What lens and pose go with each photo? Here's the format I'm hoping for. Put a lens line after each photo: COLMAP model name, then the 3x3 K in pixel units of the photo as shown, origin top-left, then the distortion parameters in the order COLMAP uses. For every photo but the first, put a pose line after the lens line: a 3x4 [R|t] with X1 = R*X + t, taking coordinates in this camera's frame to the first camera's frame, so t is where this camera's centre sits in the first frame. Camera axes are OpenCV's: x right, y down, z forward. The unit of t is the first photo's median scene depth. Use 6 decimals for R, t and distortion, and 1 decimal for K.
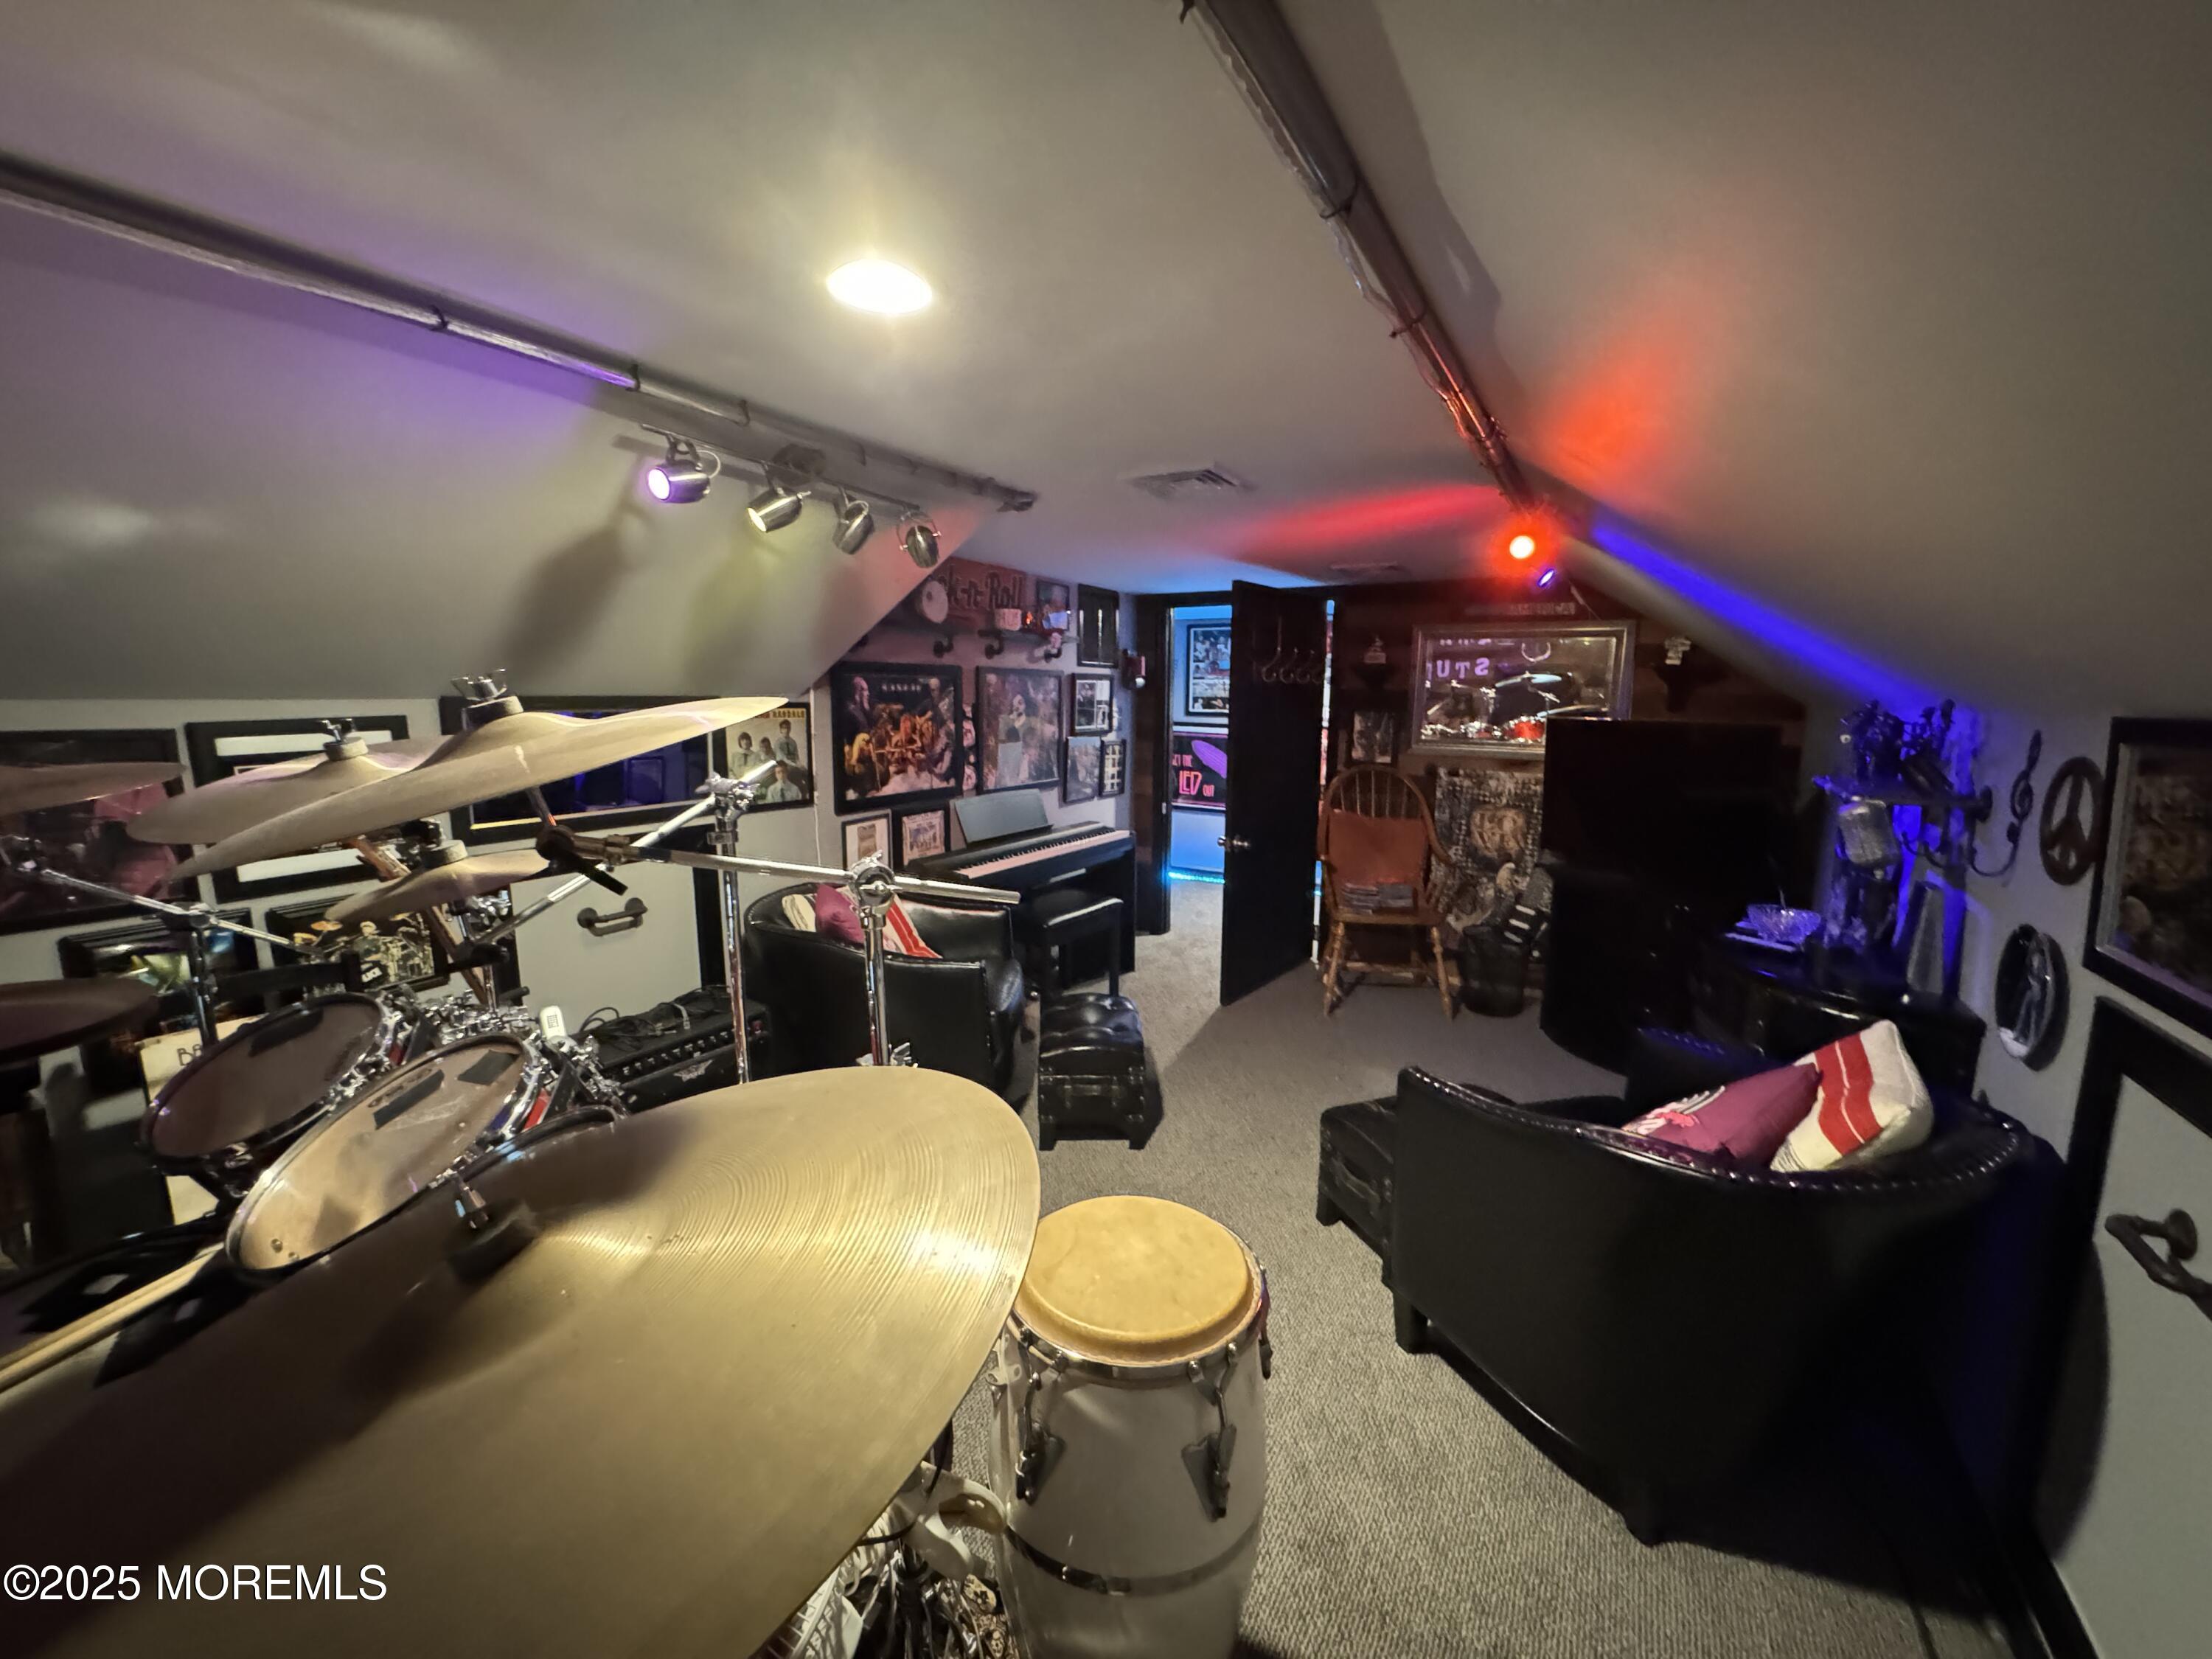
lens RADIAL K [[884.3, 0, 1109.4], [0, 884.3, 831.6], [0, 0, 1]] dist [-0.003599, 0.000130]
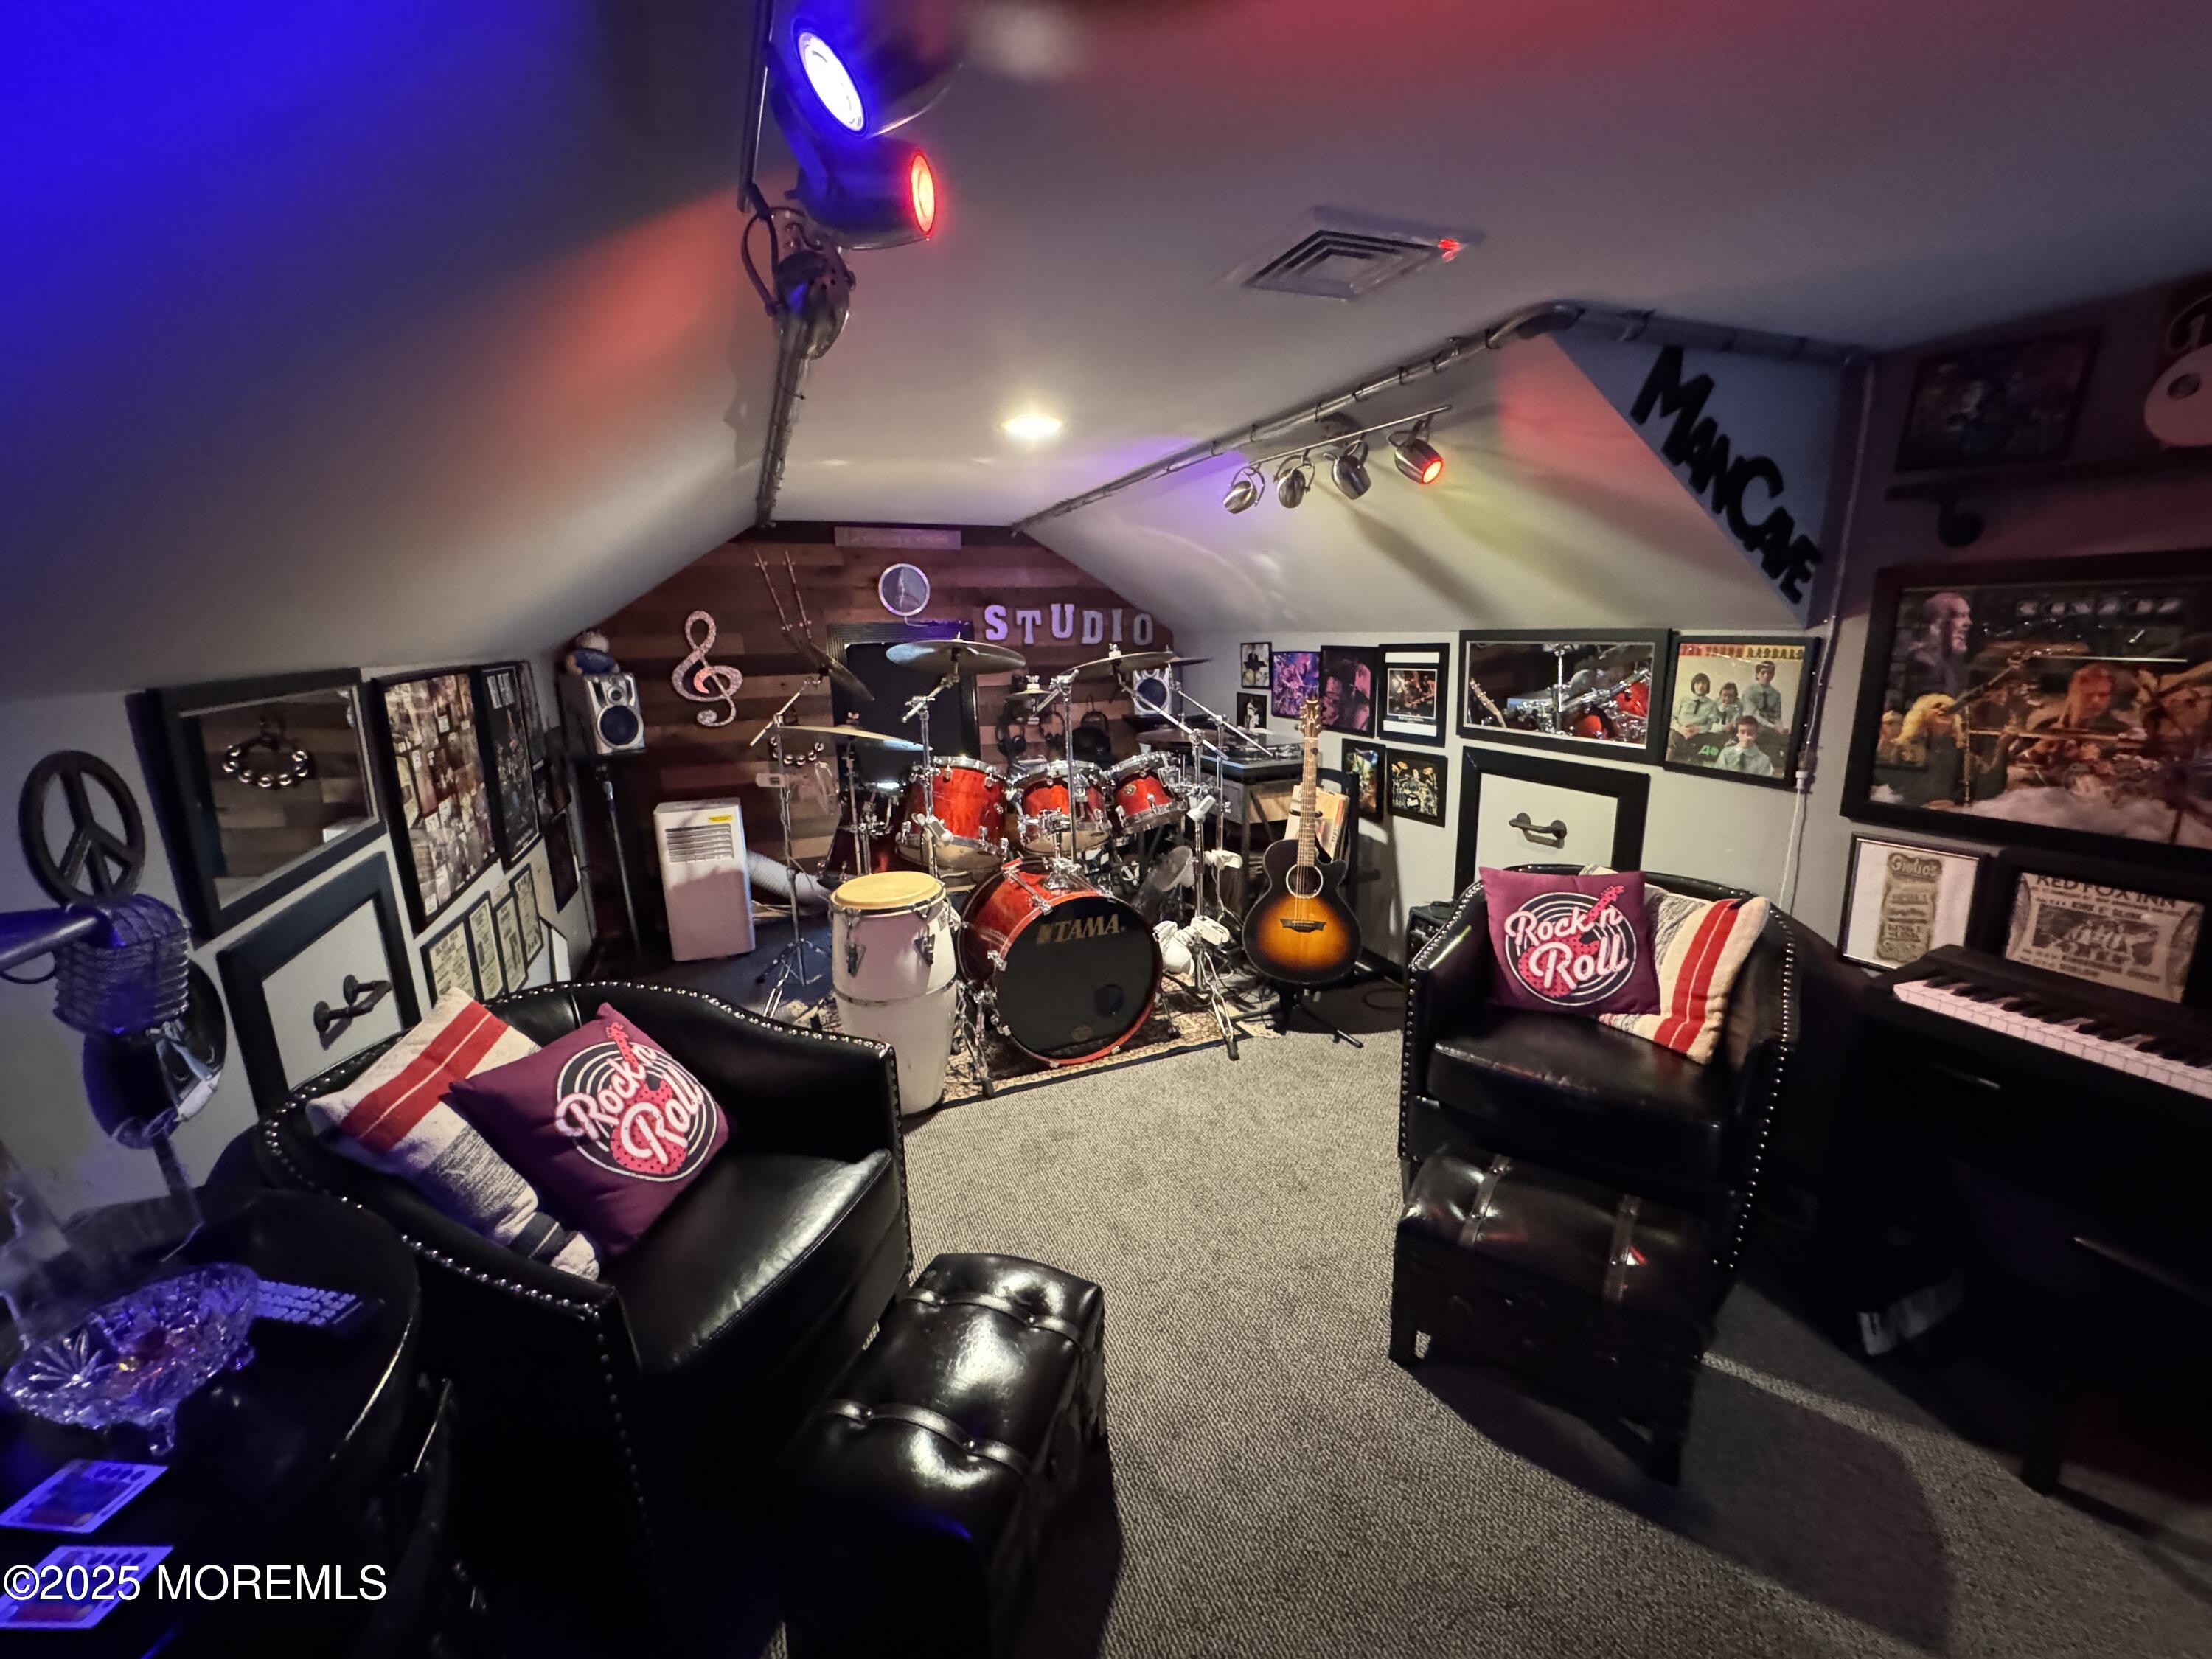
lens RADIAL K [[884.3, 0, 1109.8], [0, 884.3, 823.3], [0, 0, 1]] dist [-0.003599, 0.000130]
pose [[-0.602927, 0.183283, -0.776457, 0.487505], [-0.102252, 0.947473, 0.303051, -0.149439], [0.791216, 0.262112, -0.552516, 0.915639]]
